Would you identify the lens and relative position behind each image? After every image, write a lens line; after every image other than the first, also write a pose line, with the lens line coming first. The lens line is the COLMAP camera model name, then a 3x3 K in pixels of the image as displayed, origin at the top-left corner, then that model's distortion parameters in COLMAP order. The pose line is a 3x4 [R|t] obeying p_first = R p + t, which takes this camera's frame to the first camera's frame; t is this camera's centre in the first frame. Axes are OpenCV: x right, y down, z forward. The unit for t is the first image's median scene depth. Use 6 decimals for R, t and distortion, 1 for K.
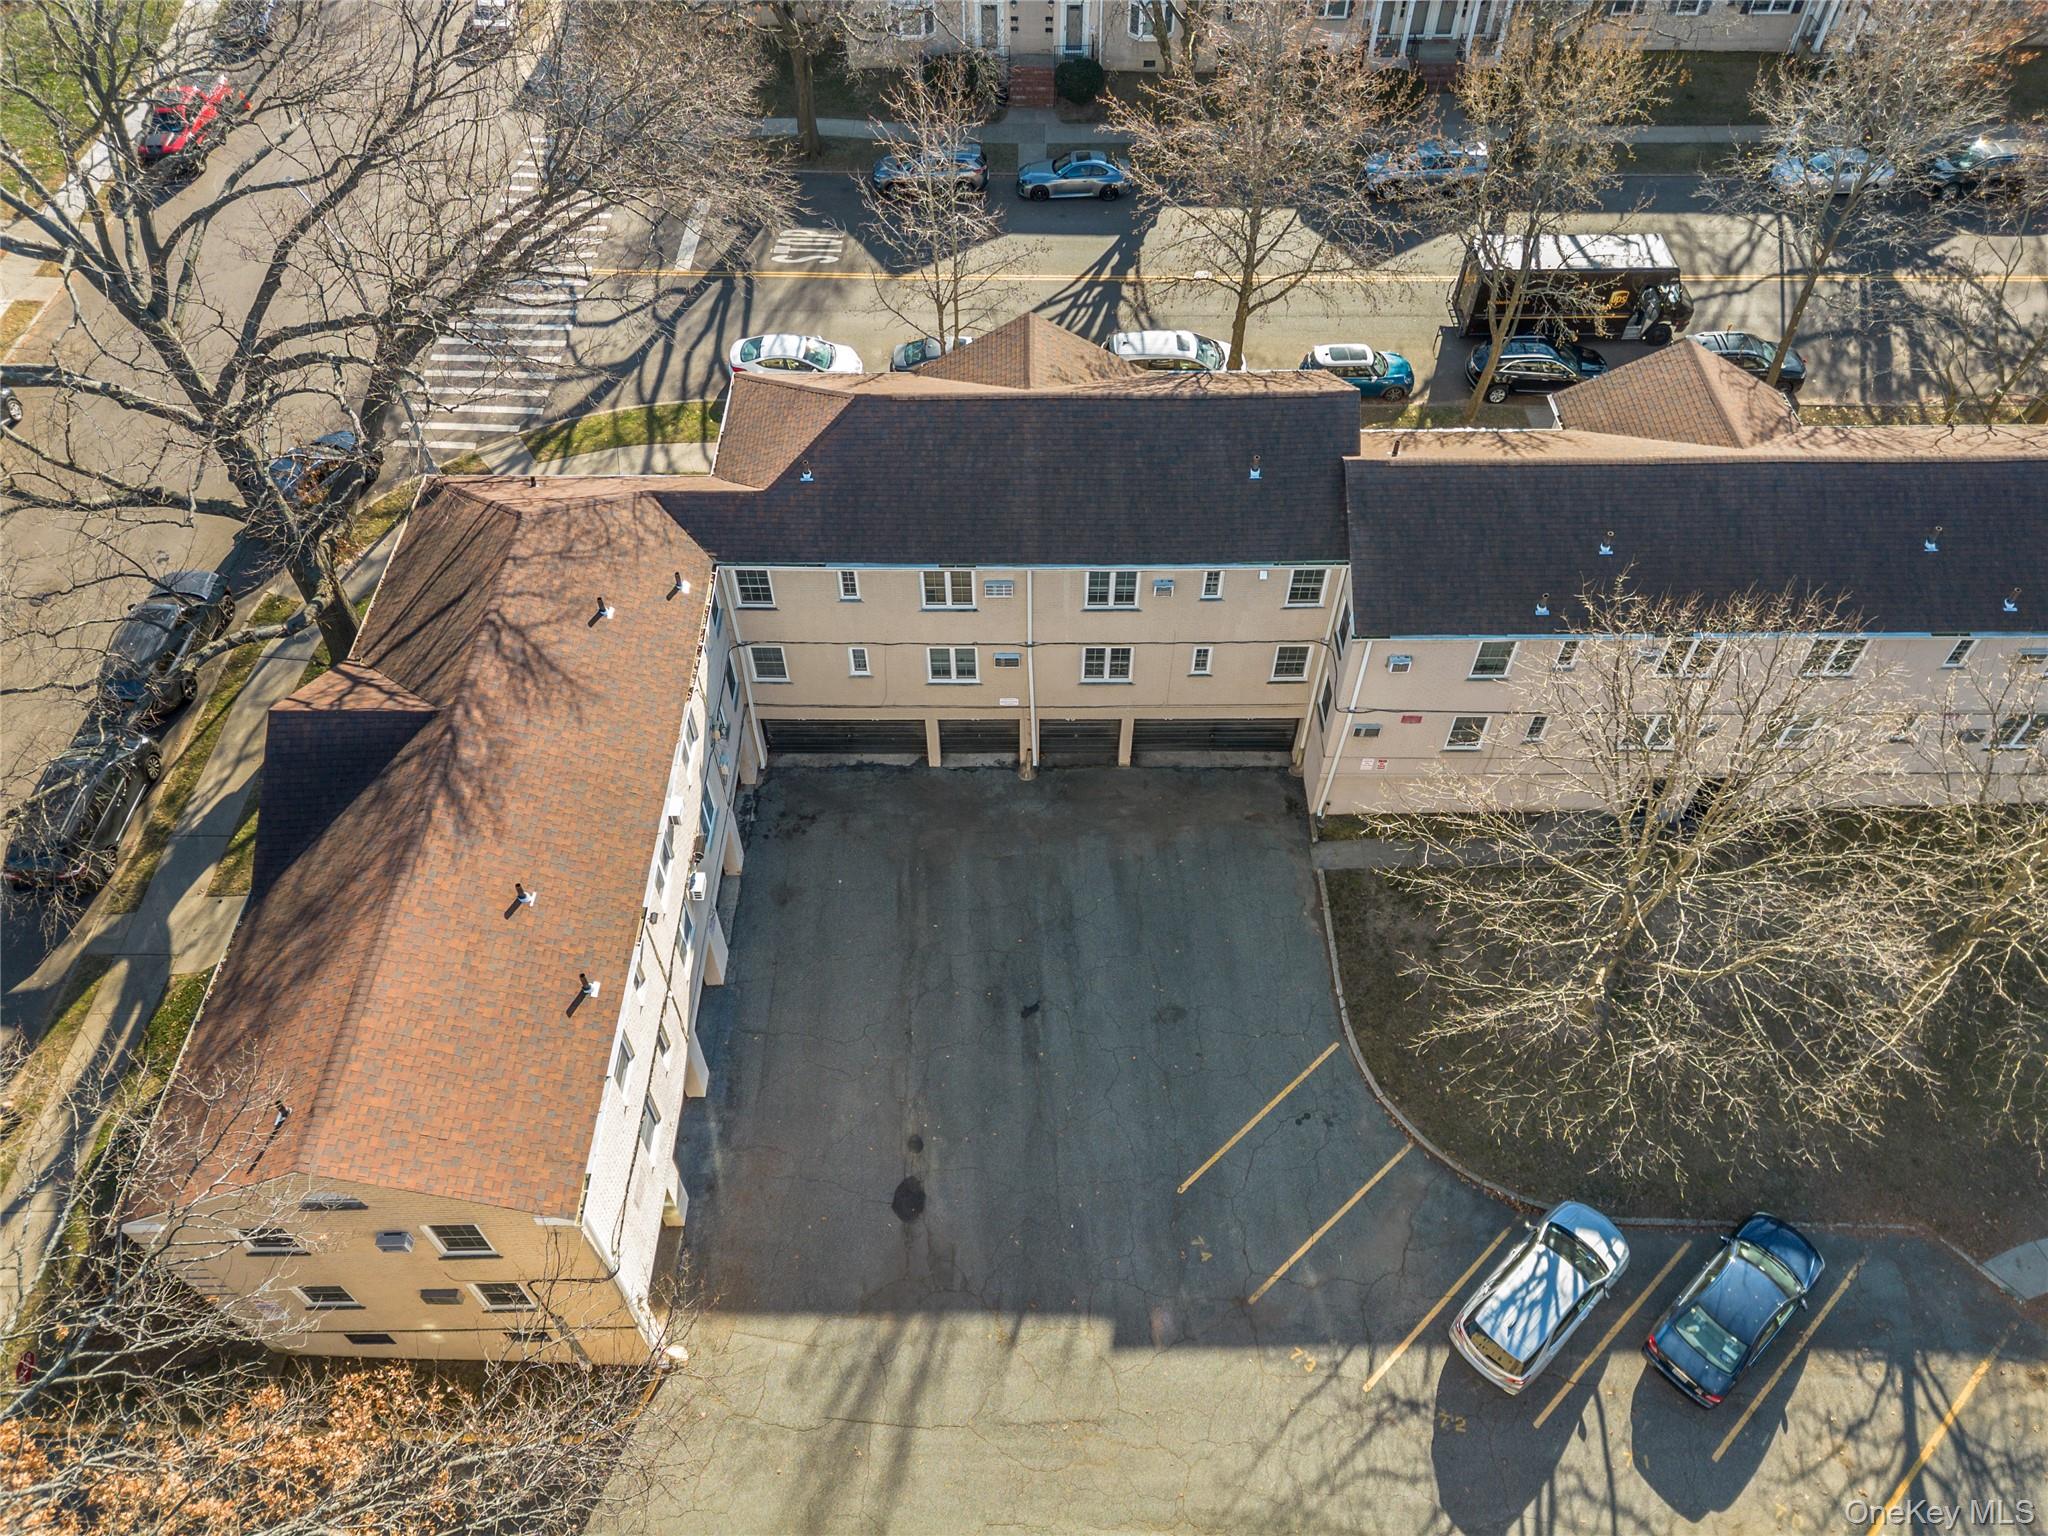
lens RADIAL K [[1443.1, 0, 1031.1], [0, 1443.1, 776.3], [0, 0, 1]] dist [0.086476, -0.063869]
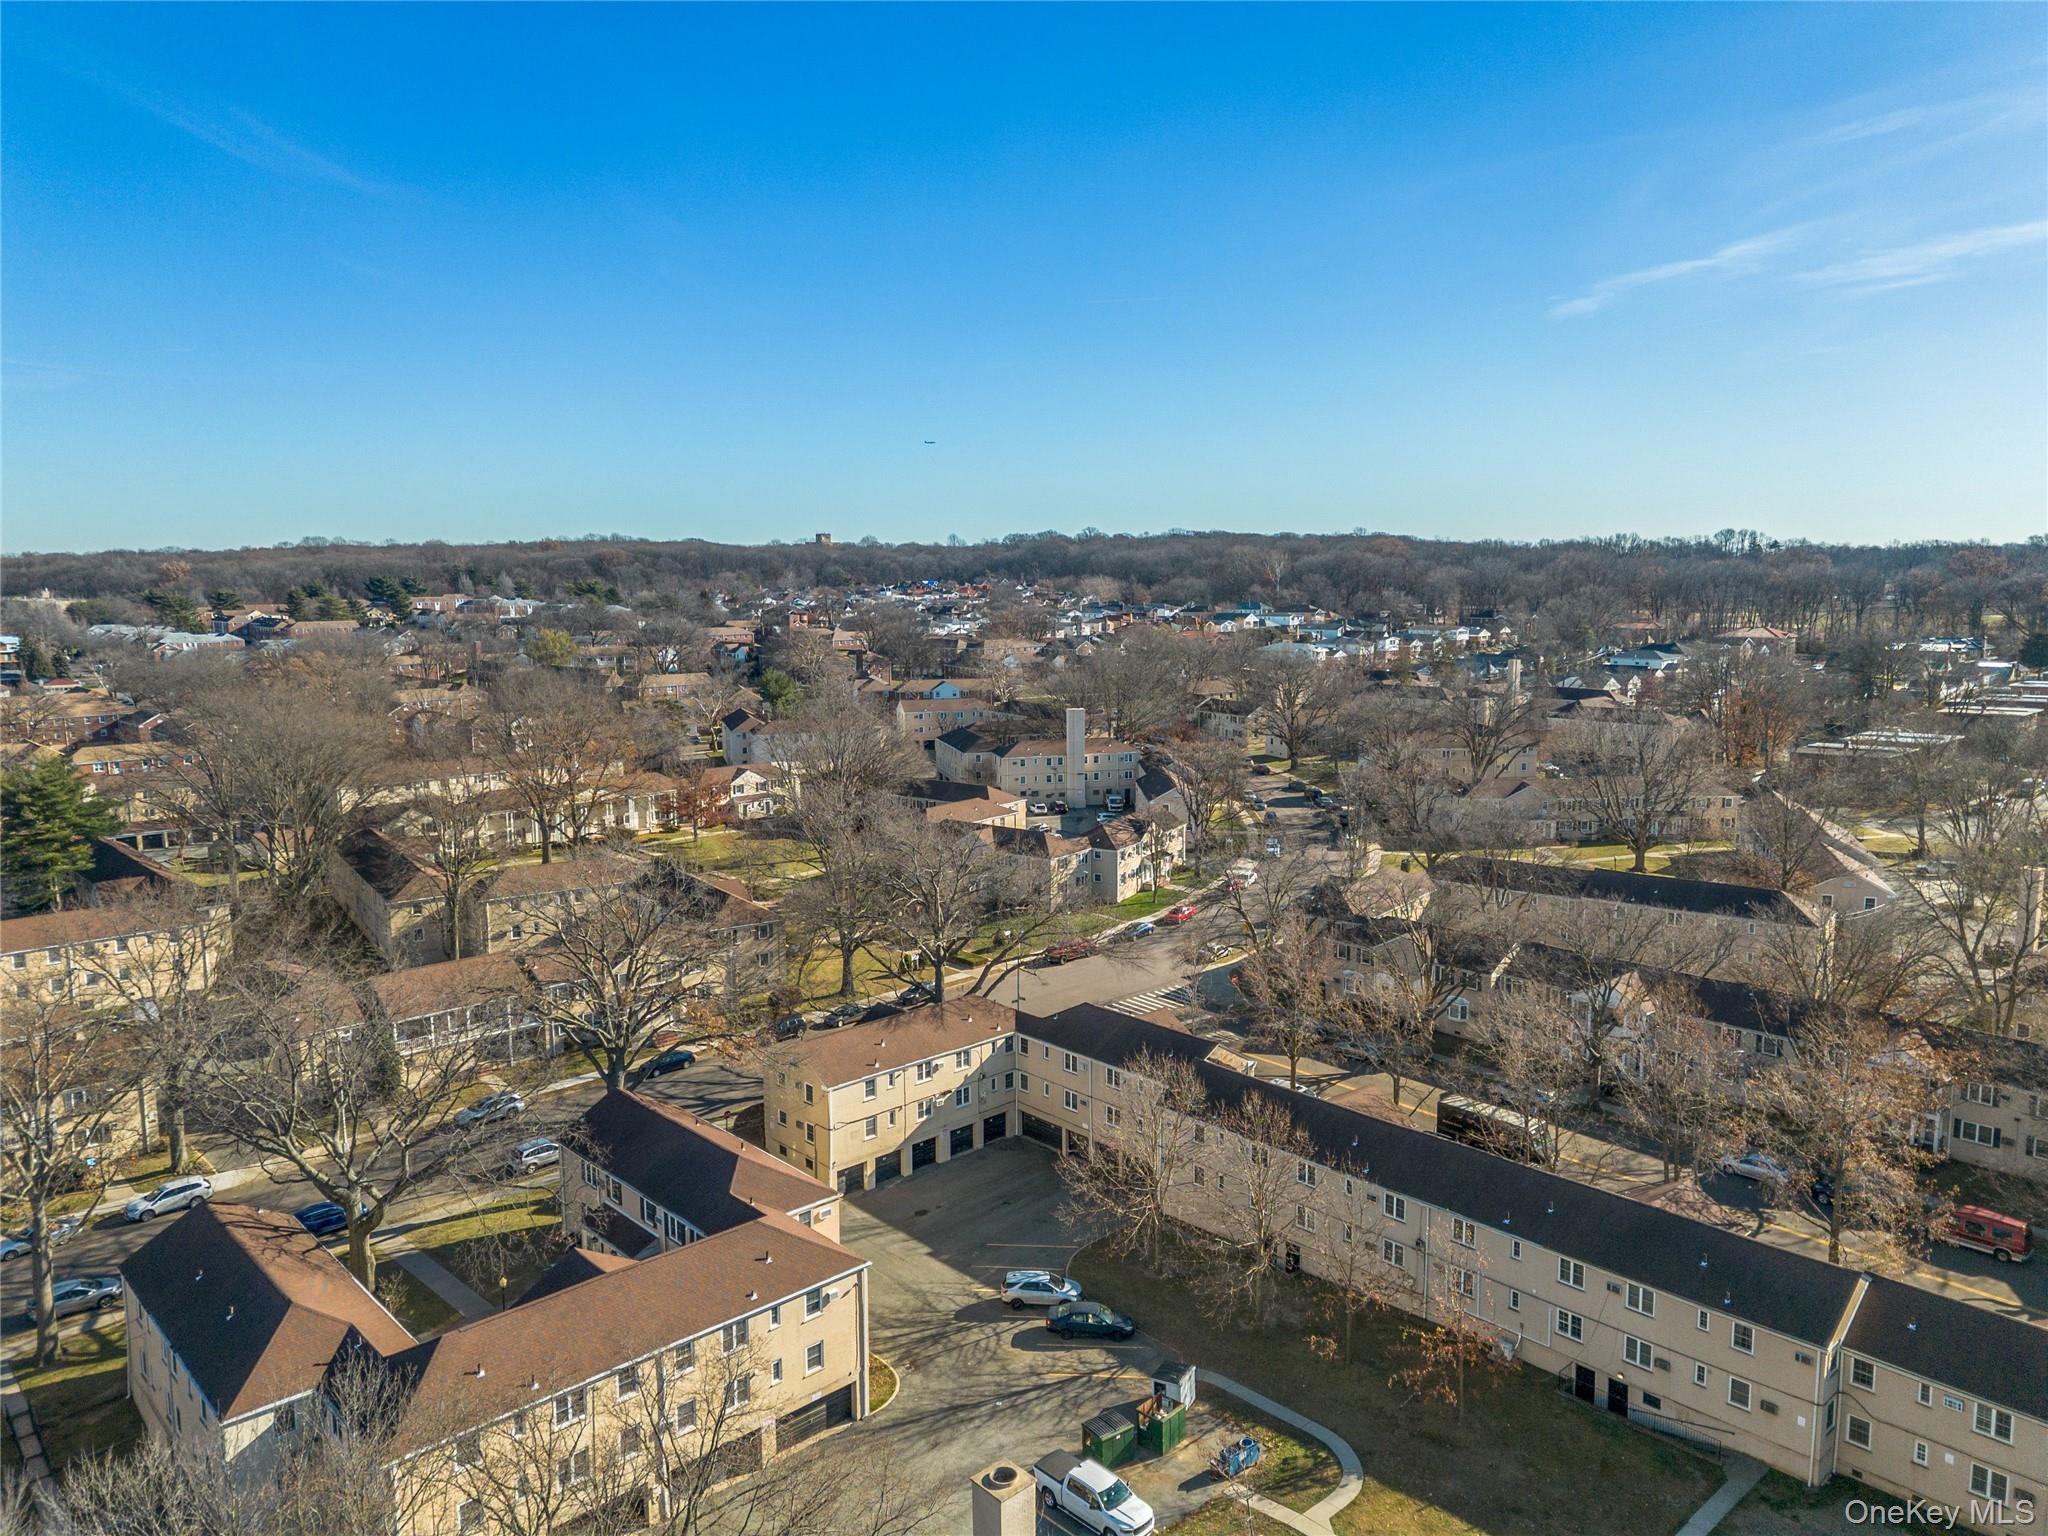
lens RADIAL K [[1405.0, 0, 1017.7], [0, 1405.0, 856.1], [0, 0, 1]] dist [0.039146, -0.004826]
pose [[0.673217, 0.148761, -0.724326, 1.719837], [-0.568434, 0.730612, -0.378272, 0.641947], [0.472929, 0.666391, 0.576421, -0.852252]]
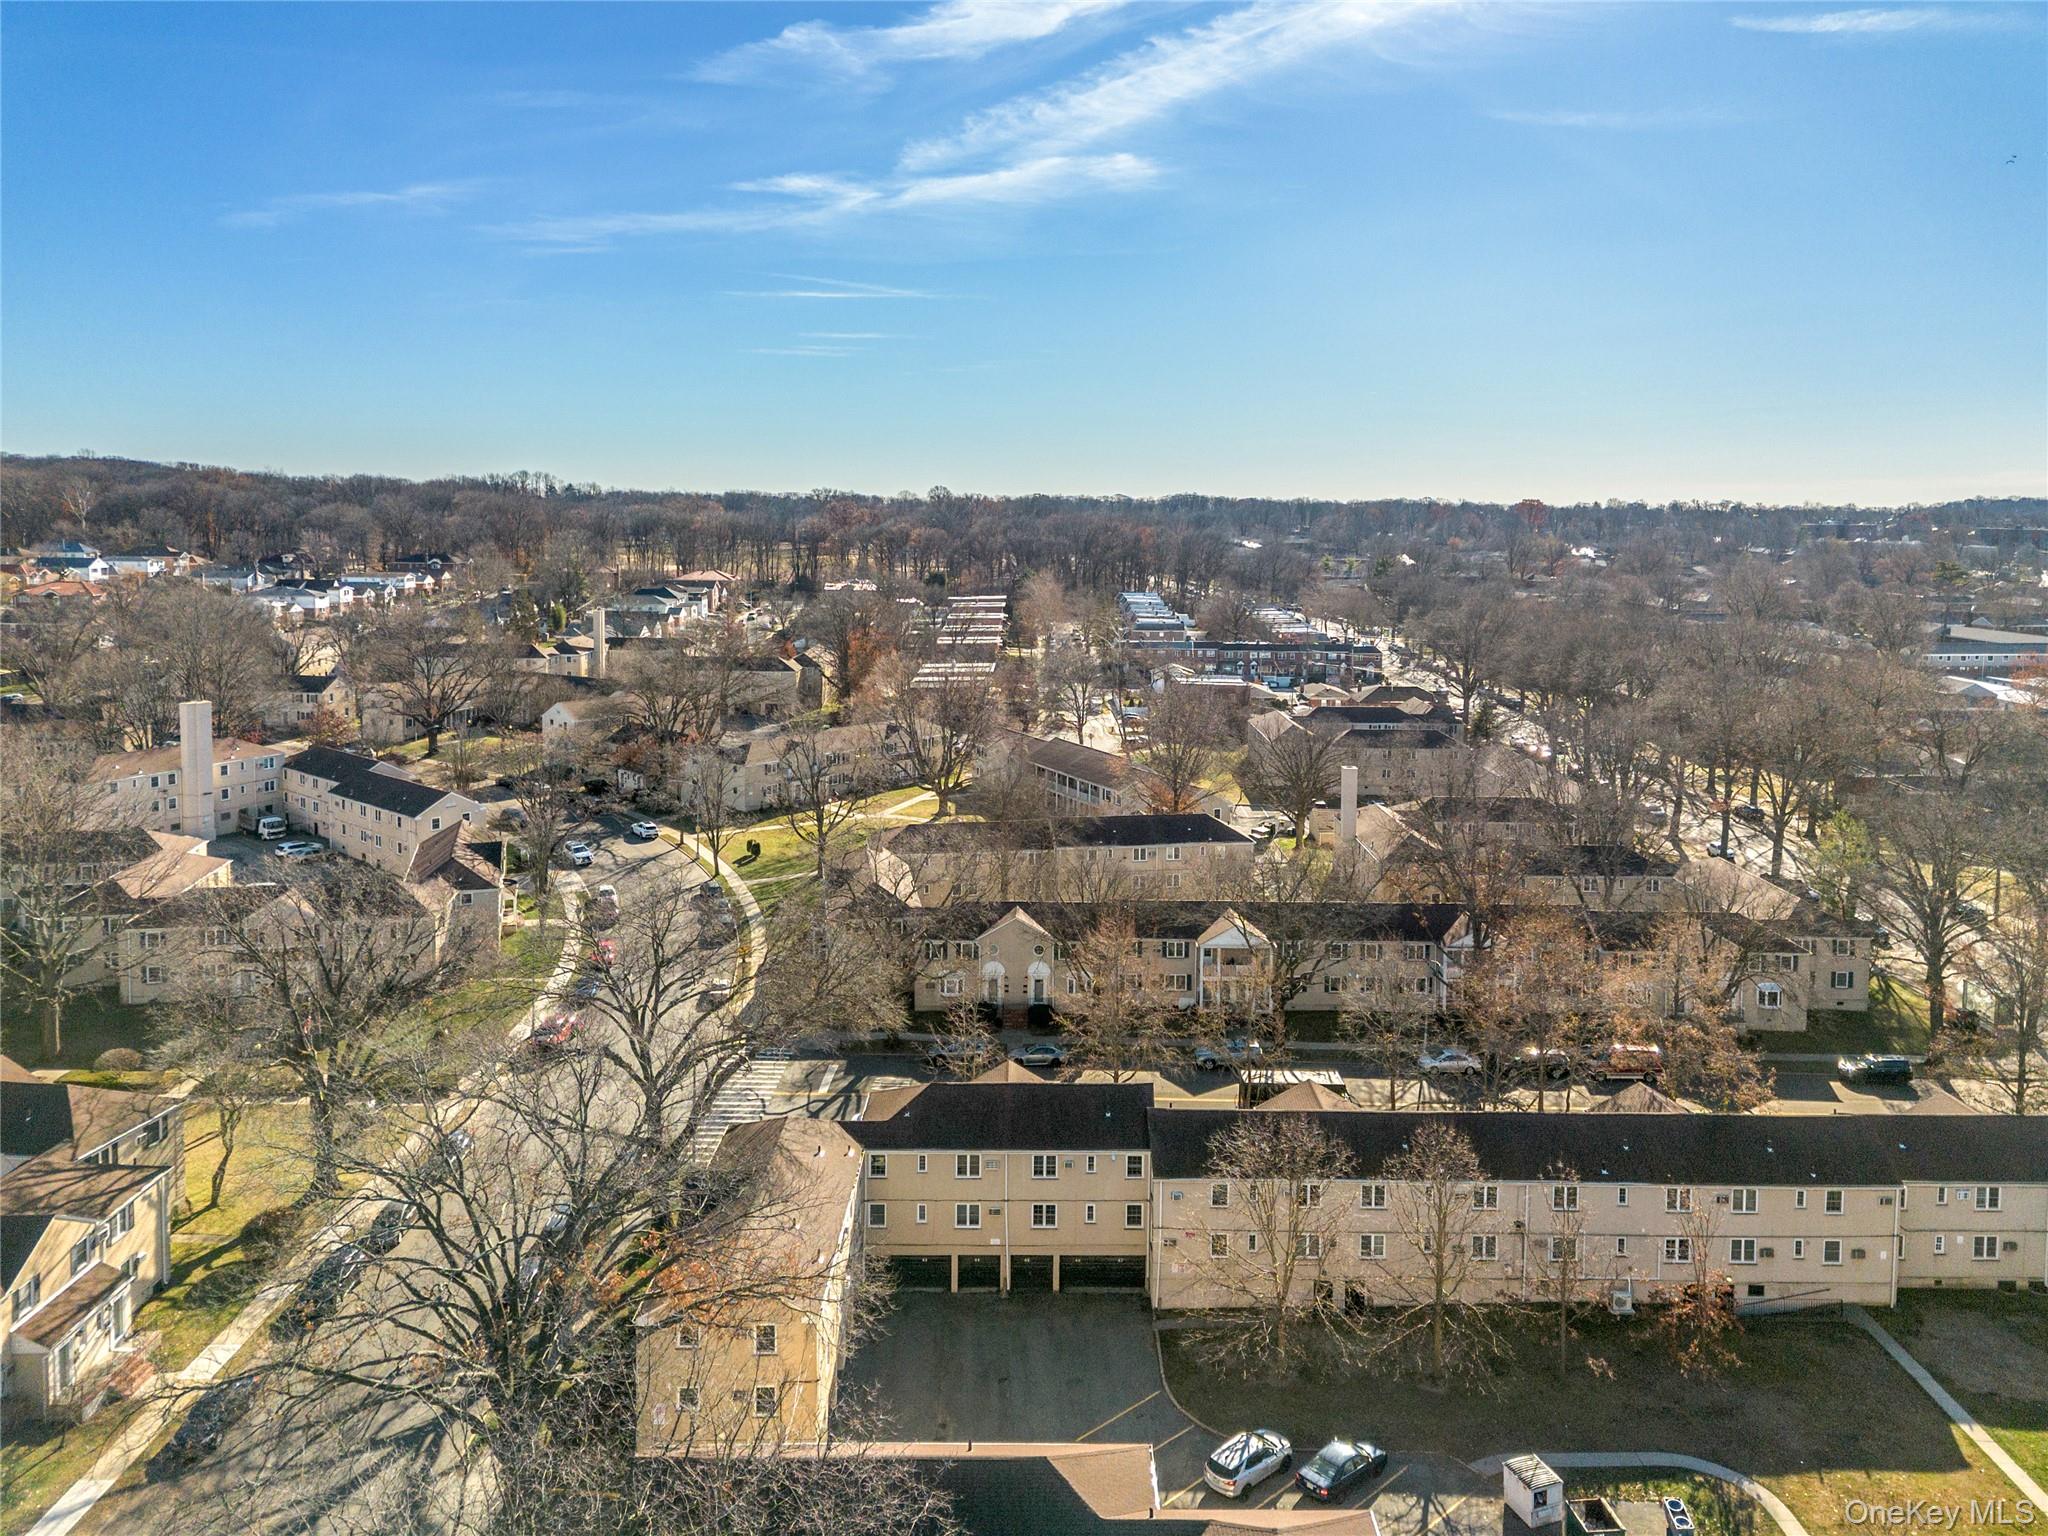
lens RADIAL K [[1443.1, 0, 1031.1], [0, 1443.1, 776.3], [0, 0, 1]] dist [0.086476, -0.063869]
pose [[0.999945, 0.010475, -0.000030, 0.028918], [-0.008056, 0.767188, -0.641372, 0.783890], [-0.006696, 0.641337, 0.767230, -0.994212]]
